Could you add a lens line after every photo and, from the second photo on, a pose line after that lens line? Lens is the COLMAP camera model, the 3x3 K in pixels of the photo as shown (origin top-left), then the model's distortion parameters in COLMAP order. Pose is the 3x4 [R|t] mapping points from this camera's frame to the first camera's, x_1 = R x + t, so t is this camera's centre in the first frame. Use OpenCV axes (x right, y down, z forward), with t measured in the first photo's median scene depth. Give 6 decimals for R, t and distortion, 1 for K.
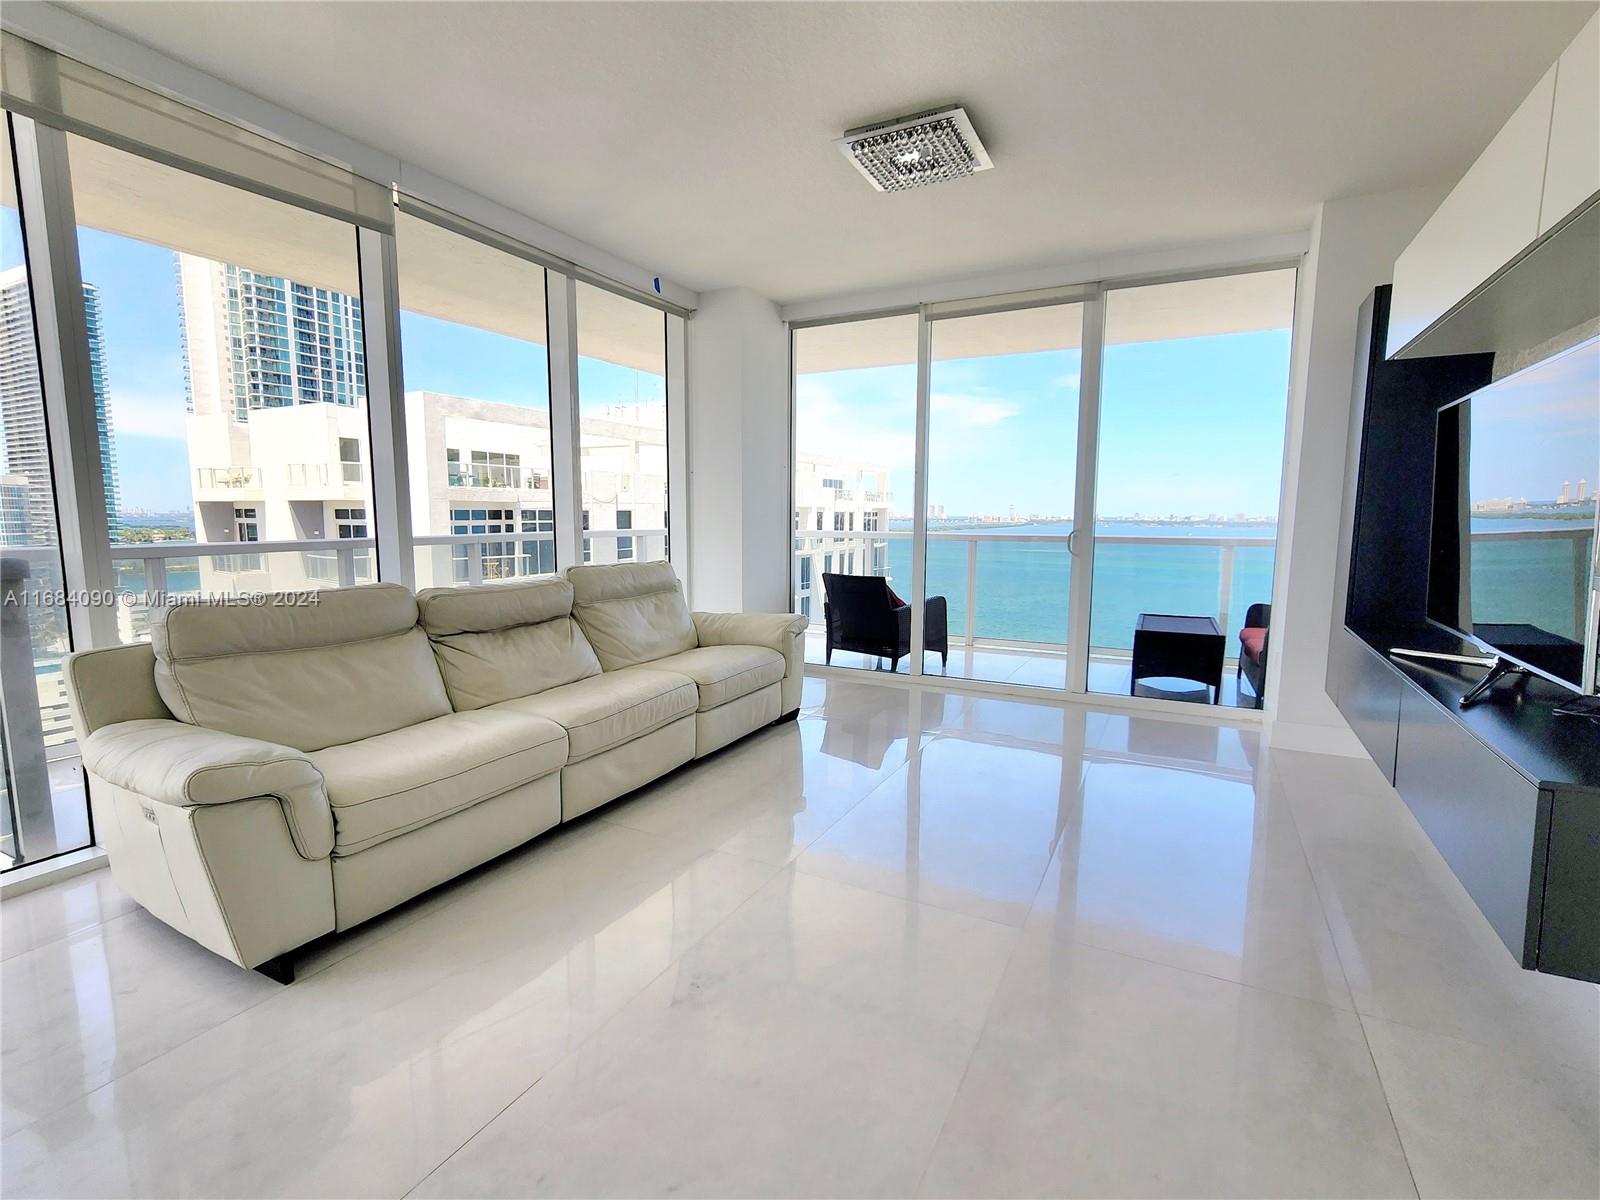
lens RADIAL K [[739.6, 0, 787.3], [0, 739.6, 600.6], [0, 0, 1]] dist [-0.001646, 0.000549]
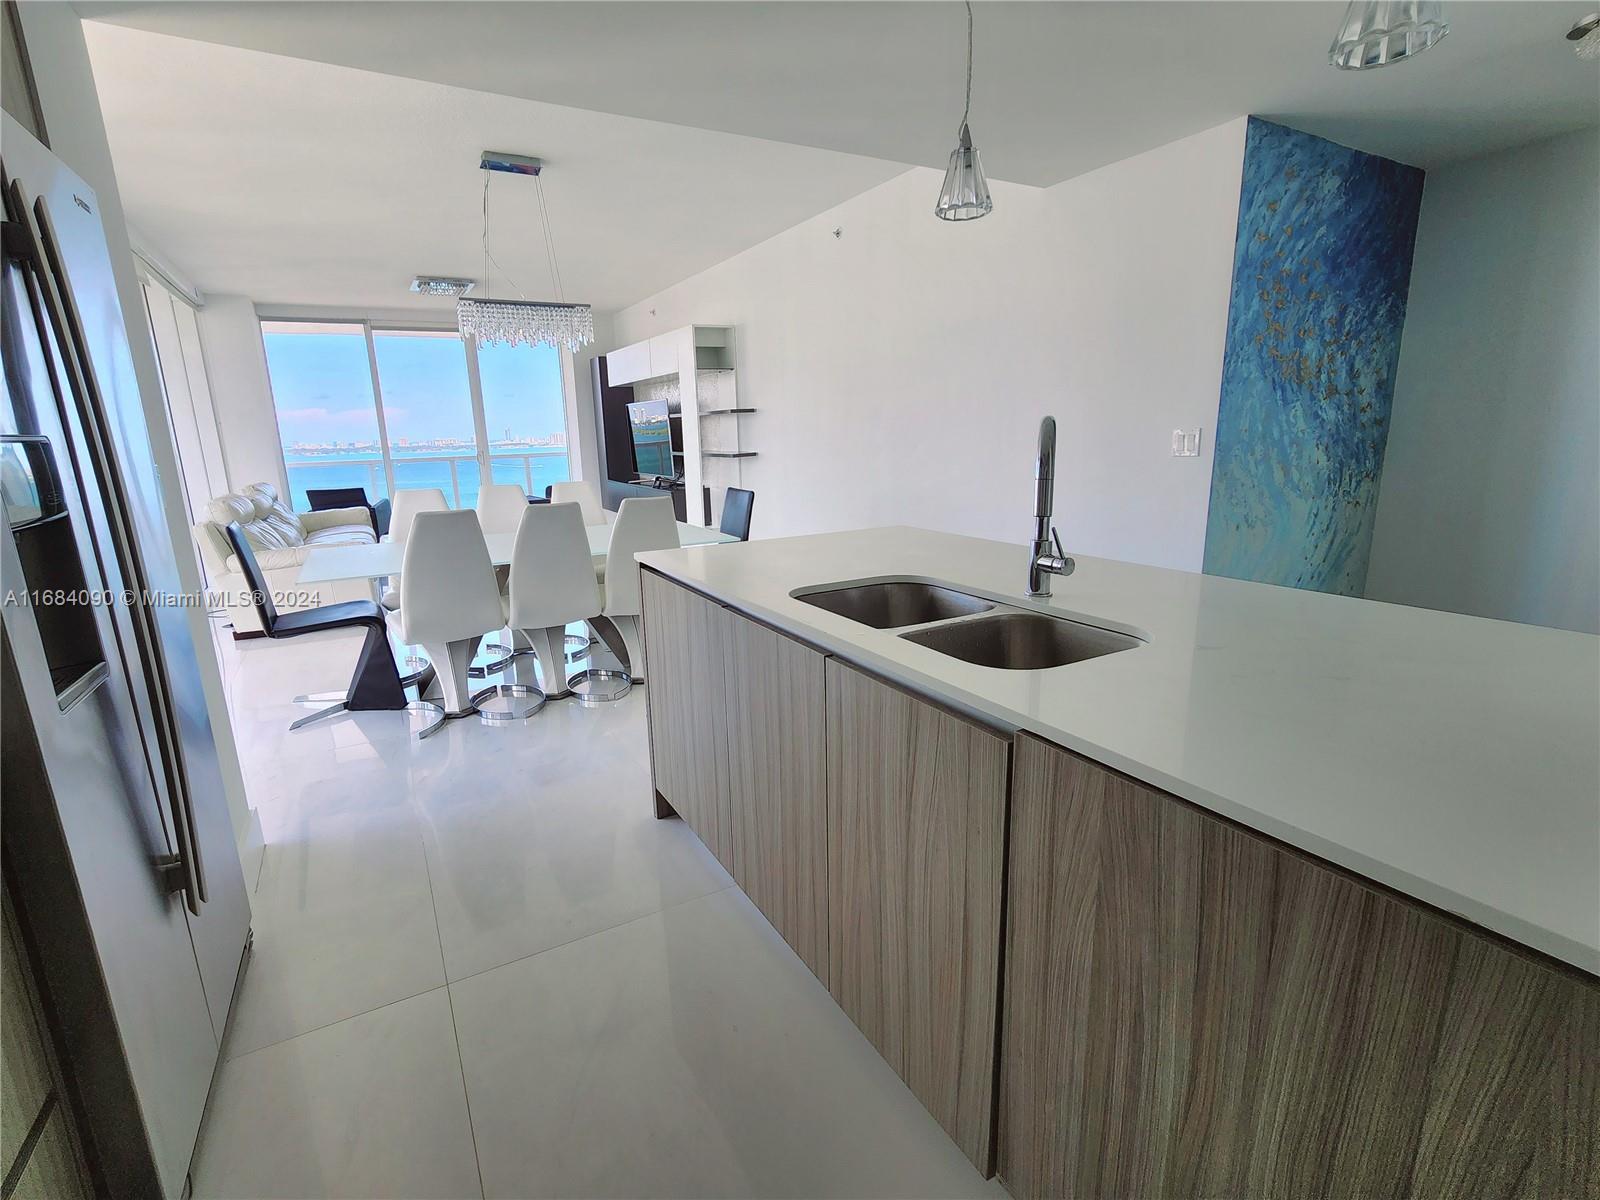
lens RADIAL K [[744.1, 0, 786.7], [0, 744.1, 603.1], [0, 0, 1]] dist [-0.009856, 0.002385]
pose [[0.536203, -0.209753, 0.817613, -0.741914], [0.127330, 0.977648, 0.167304, 0.059439], [-0.834430, 0.014398, 0.550926, -0.638469]]
